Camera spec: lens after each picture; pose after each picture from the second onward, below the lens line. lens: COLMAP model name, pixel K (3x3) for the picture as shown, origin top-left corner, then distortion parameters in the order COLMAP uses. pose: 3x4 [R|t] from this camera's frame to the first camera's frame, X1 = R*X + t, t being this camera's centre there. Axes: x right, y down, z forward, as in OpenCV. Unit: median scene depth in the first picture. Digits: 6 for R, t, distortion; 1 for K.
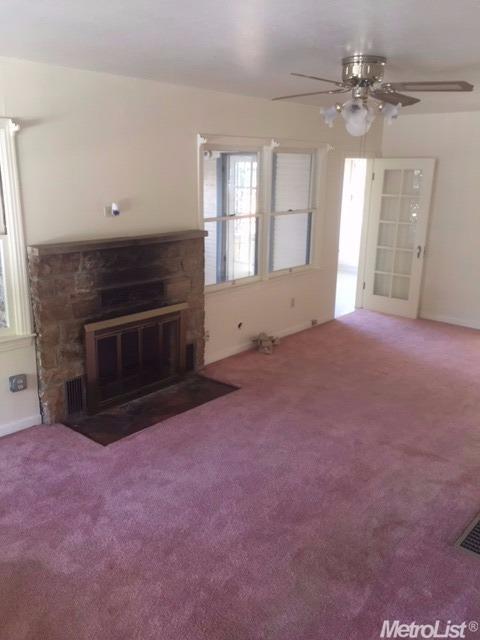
lens RADIAL K [[539.4, 0, 240.0], [0, 539.4, 320.0], [0, 0, 1]] dist [0.060243, -0.092675]
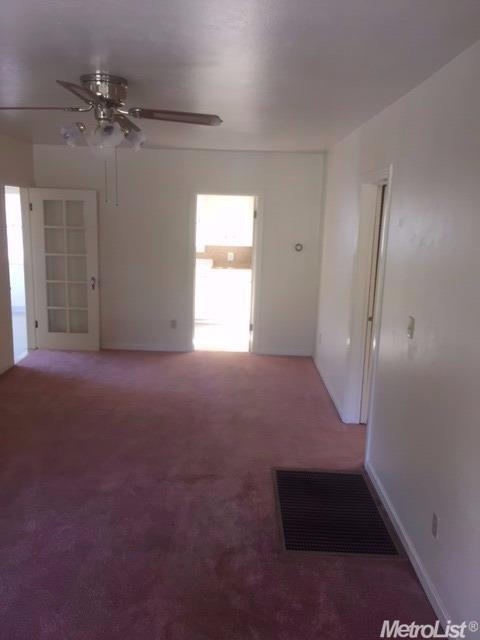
lens RADIAL K [[539.4, 0, 240.0], [0, 539.4, 320.0], [0, 0, 1]] dist [0.060243, -0.092675]
pose [[0.750883, -0.120492, 0.649351, -0.121396], [0.159902, 0.987131, -0.001735, -0.015160], [-0.640786, 0.105135, 0.760487, 0.087678]]
